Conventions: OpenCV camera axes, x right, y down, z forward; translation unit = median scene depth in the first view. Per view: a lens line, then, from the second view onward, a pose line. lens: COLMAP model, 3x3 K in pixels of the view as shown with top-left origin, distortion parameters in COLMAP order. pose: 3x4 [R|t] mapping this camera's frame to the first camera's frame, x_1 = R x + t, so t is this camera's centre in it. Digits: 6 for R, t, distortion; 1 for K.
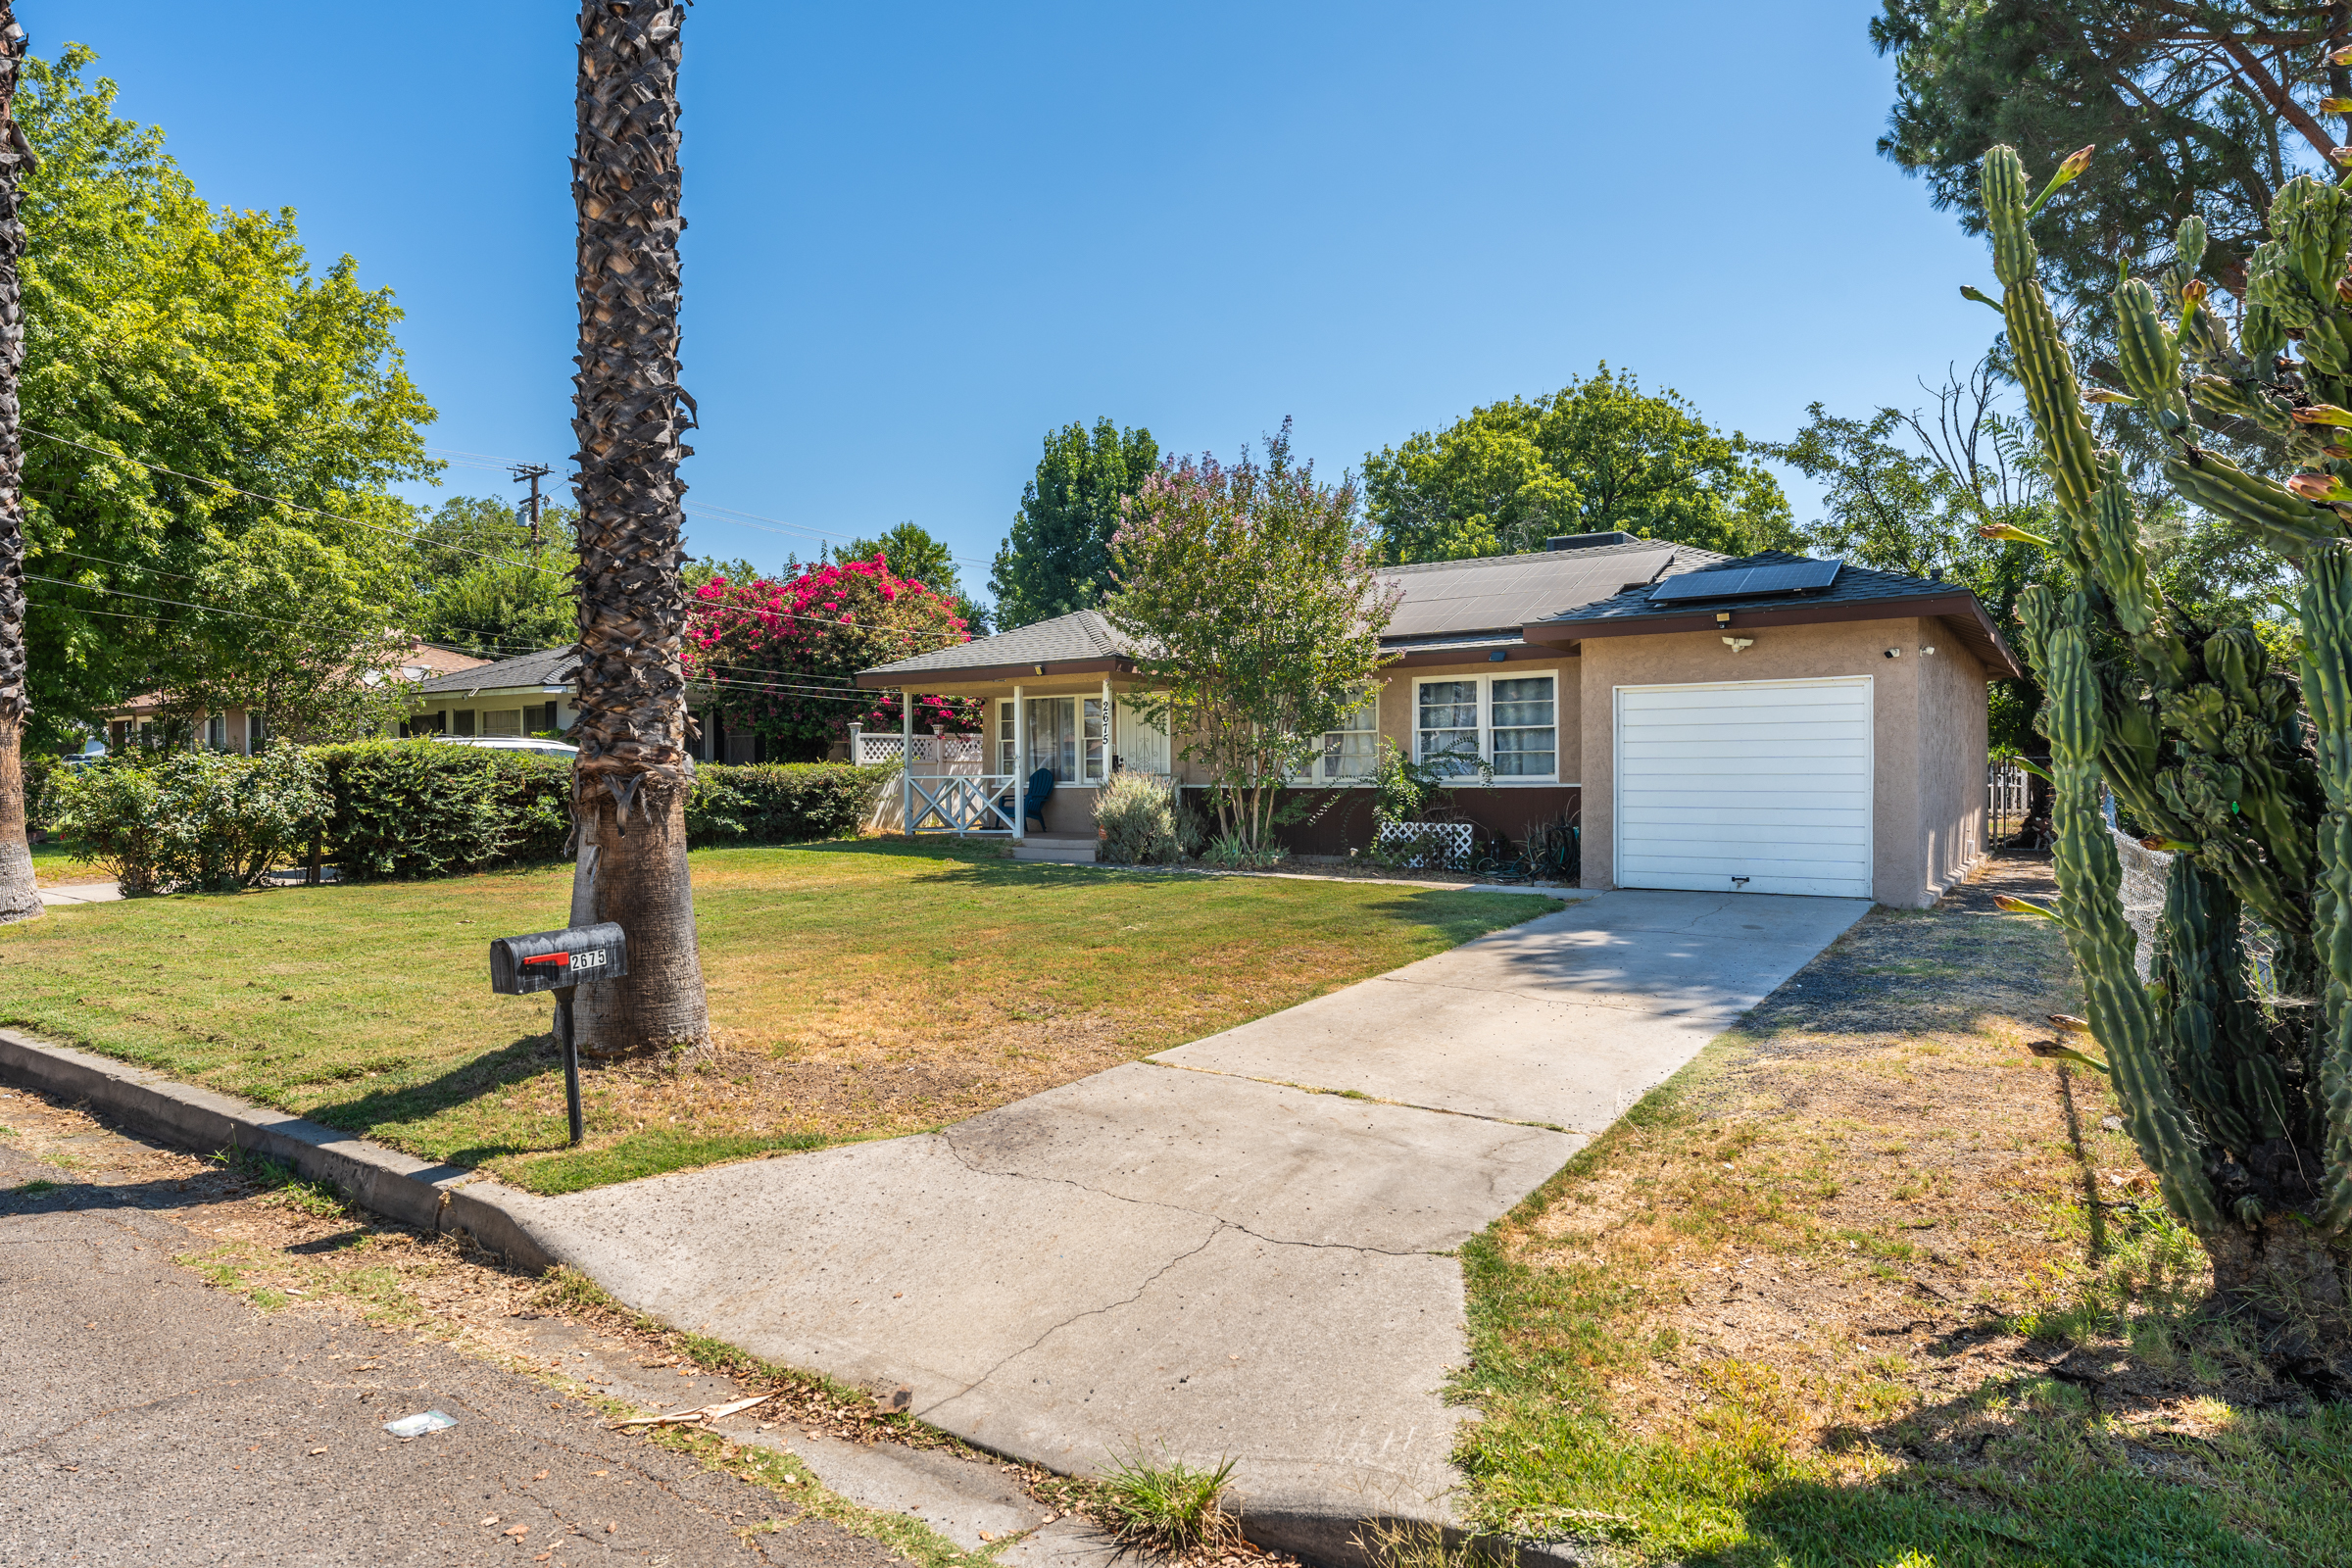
lens RADIAL K [[1354.0, 0, 1176.0], [0, 1354.0, 784.0], [0, 0, 1]] dist [0.000776, -0.000083]
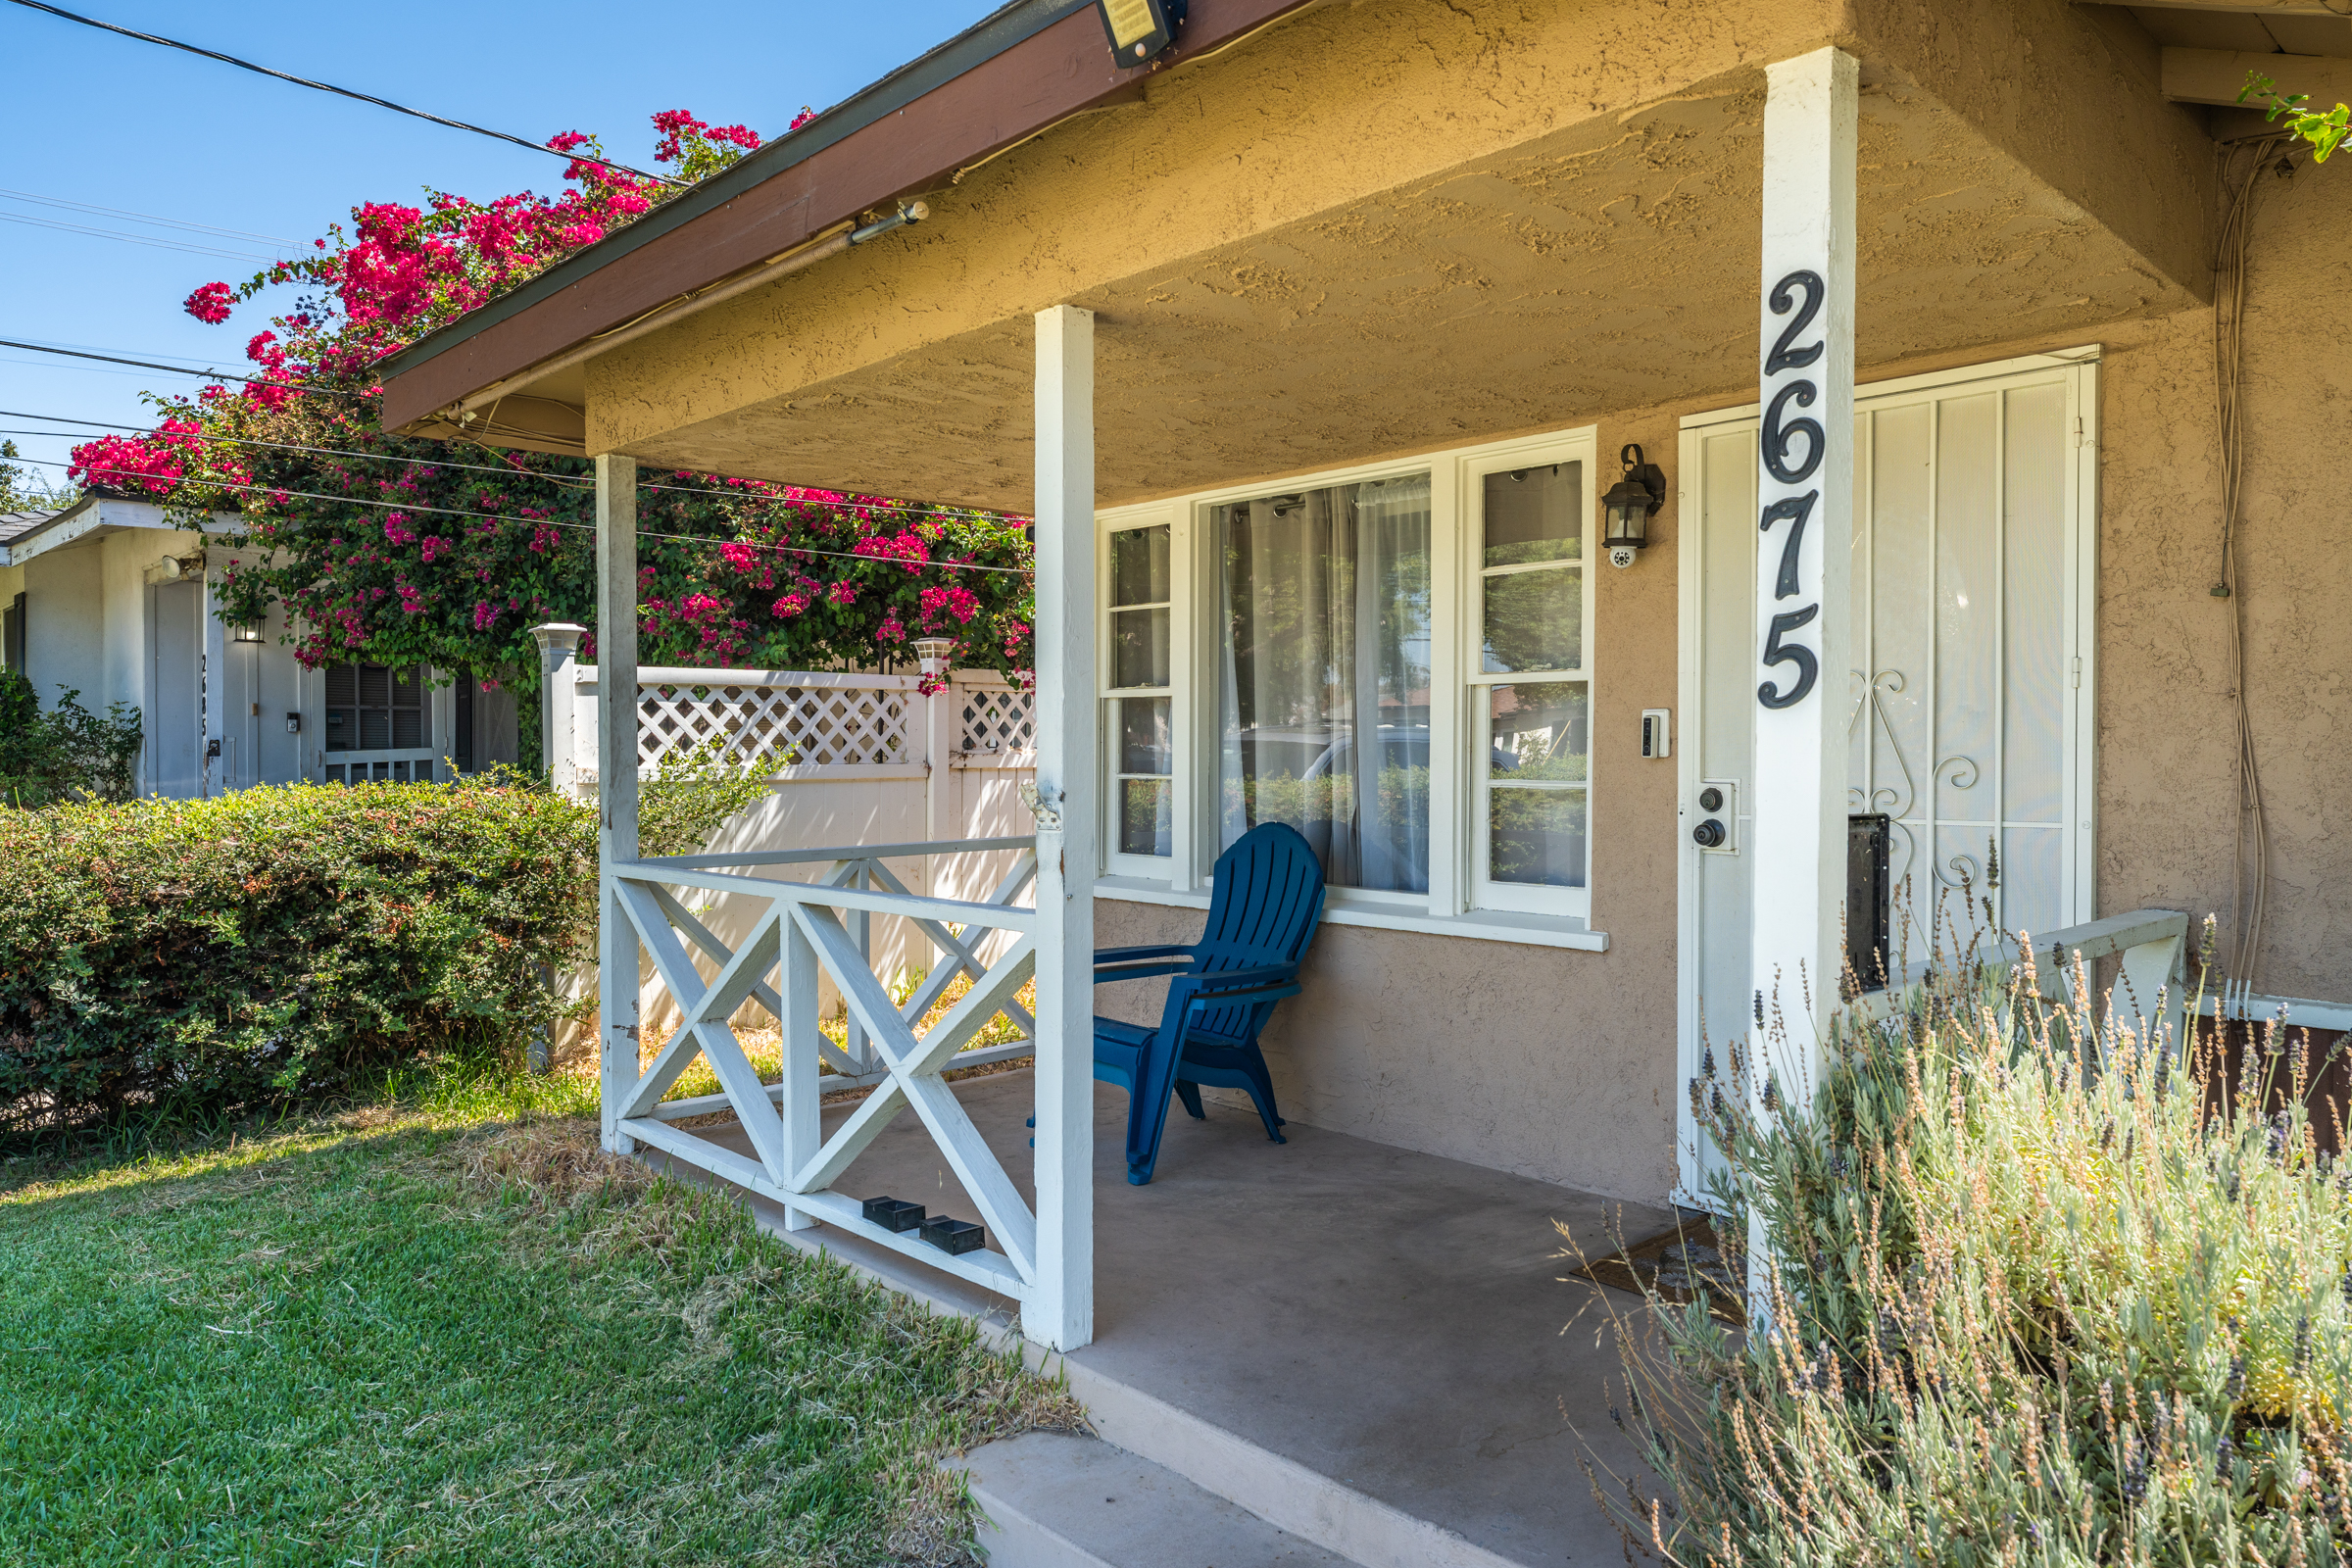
lens RADIAL K [[1577.5, 0, 1176.0], [0, 1577.5, 784.0], [0, 0, 1]] dist [0.005721, 0.002360]
pose [[0.972106, 0.012891, -0.234187, -0.059254], [-0.009301, 0.999822, 0.016429, -0.022952], [0.234357, -0.013793, 0.972053, 0.802264]]
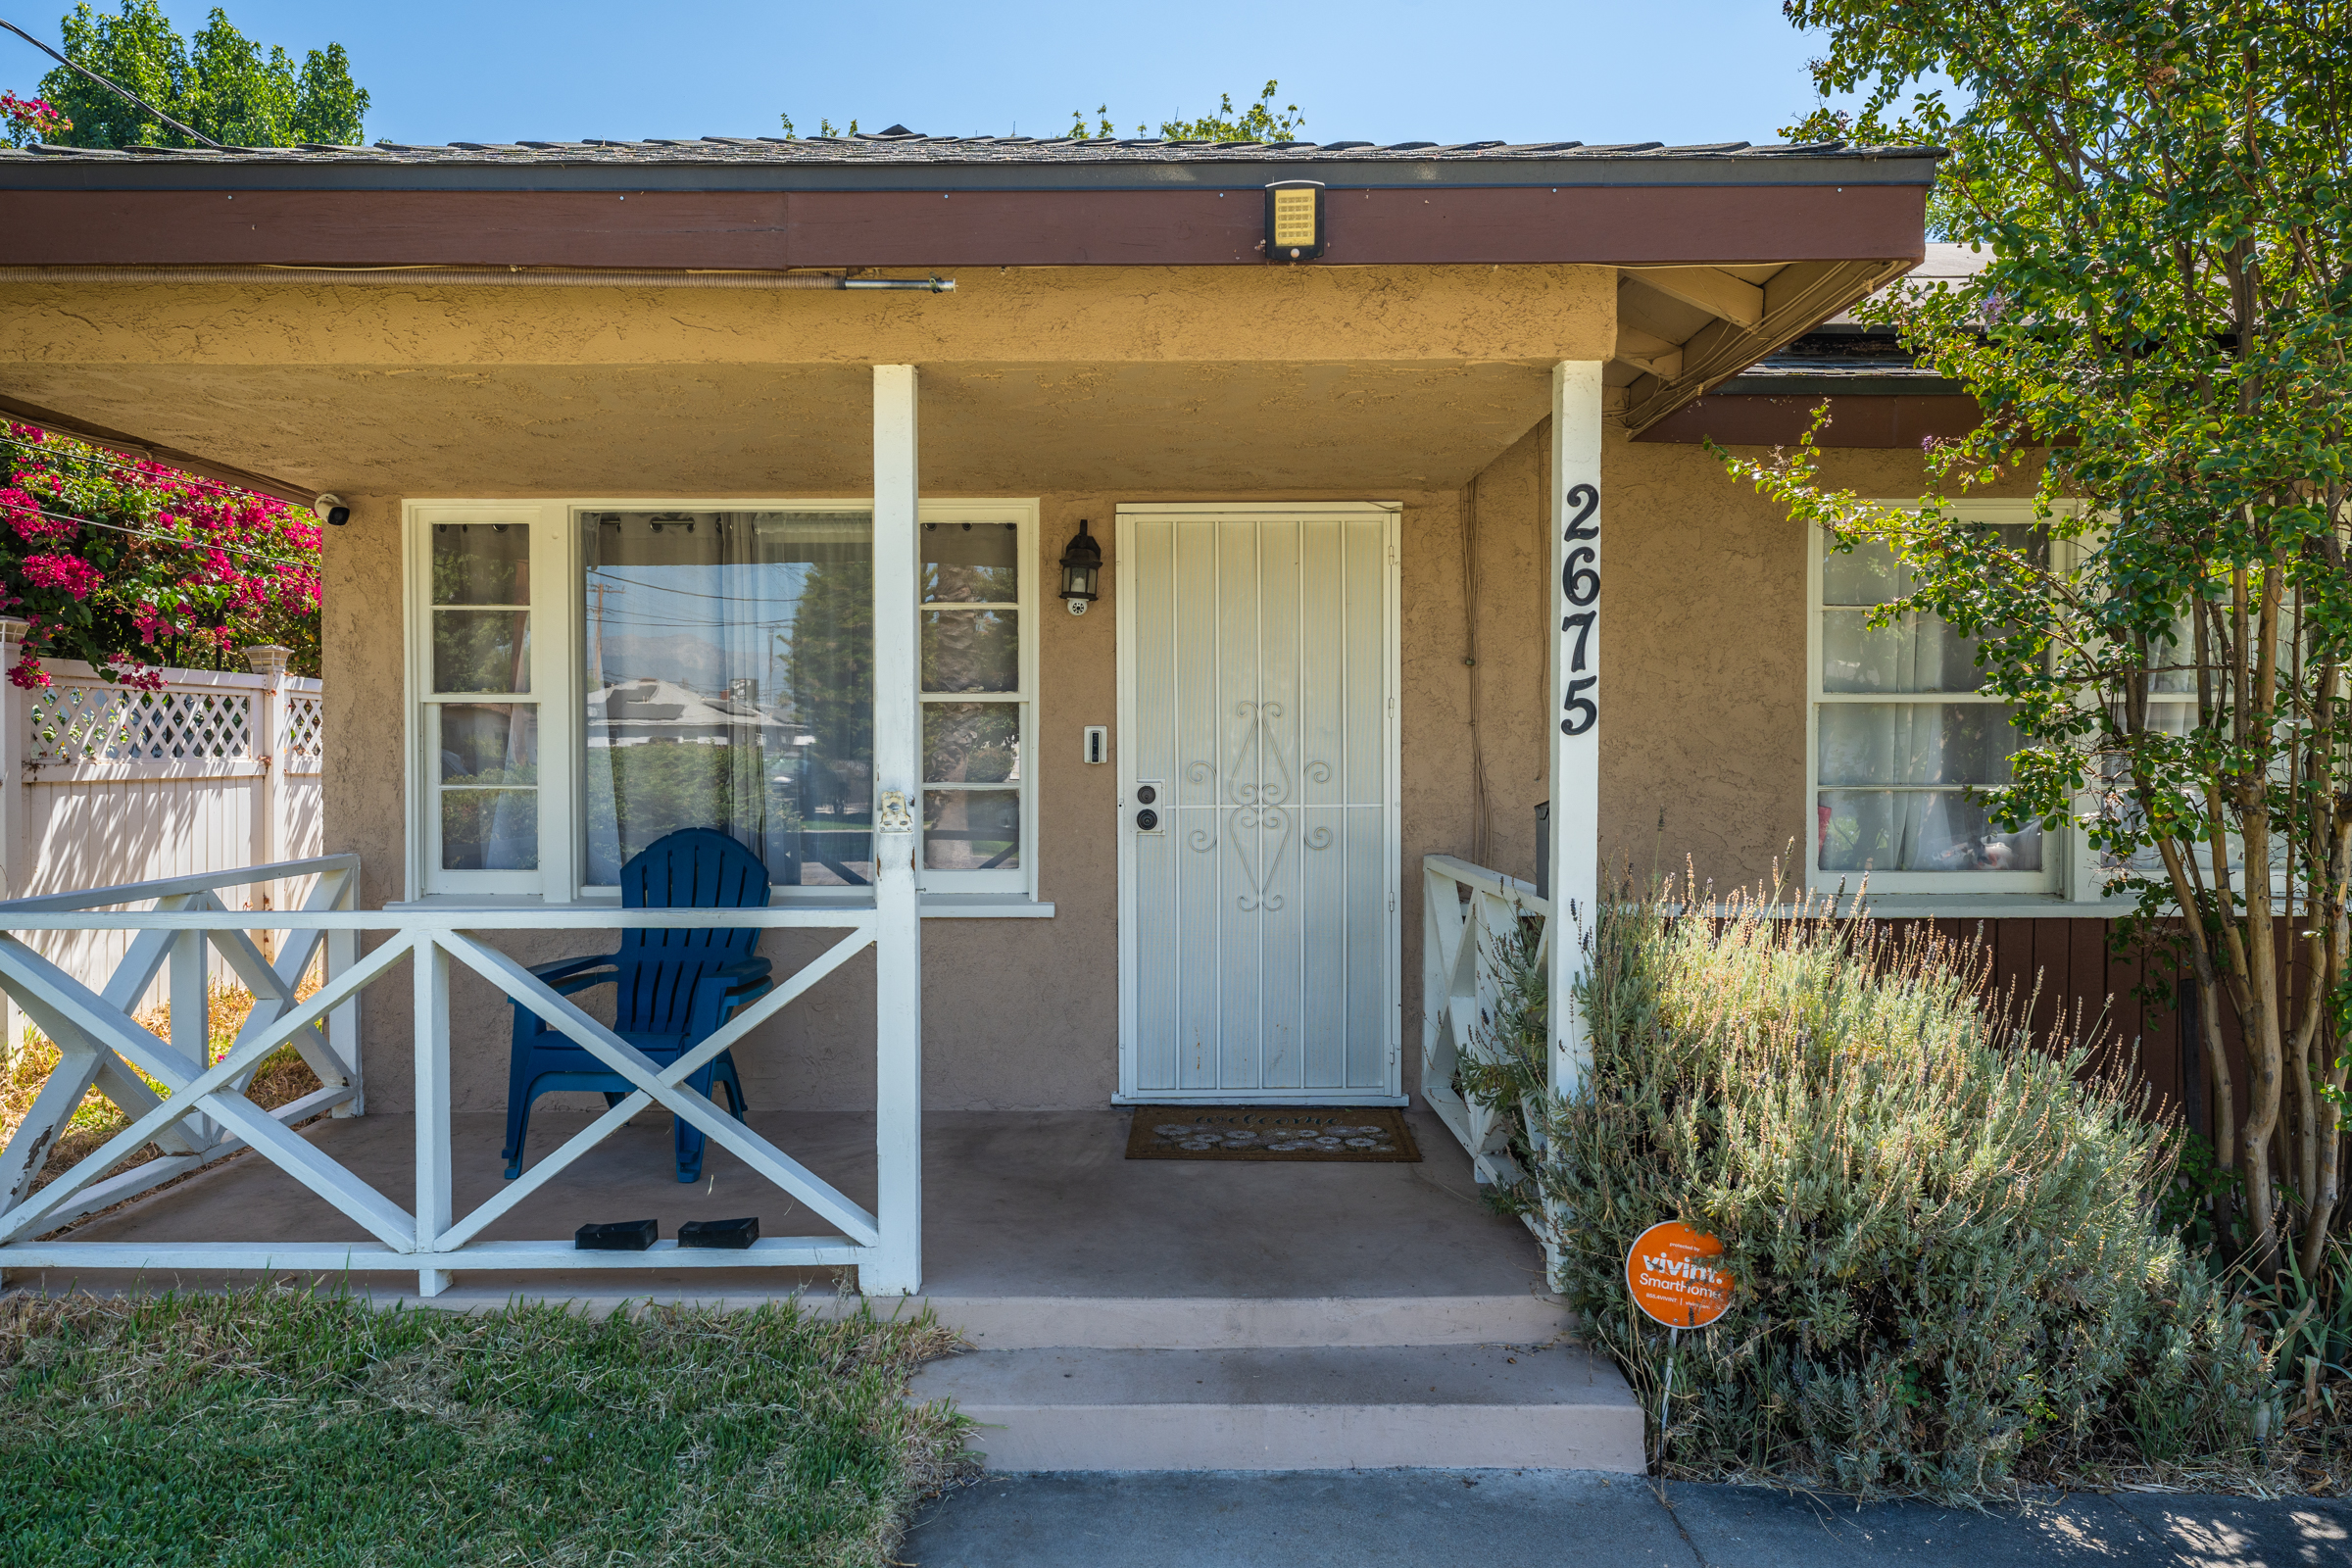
lens RADIAL K [[1558.4, 0, 1173.0], [0, 1558.4, 800.2], [0, 0, 1]] dist [0.001800, -0.000125]
pose [[0.830766, -0.011685, 0.556499, -0.183404], [-0.000038, 0.999778, 0.021048, -0.022921], [-0.556622, -0.017507, 0.830582, 0.790641]]
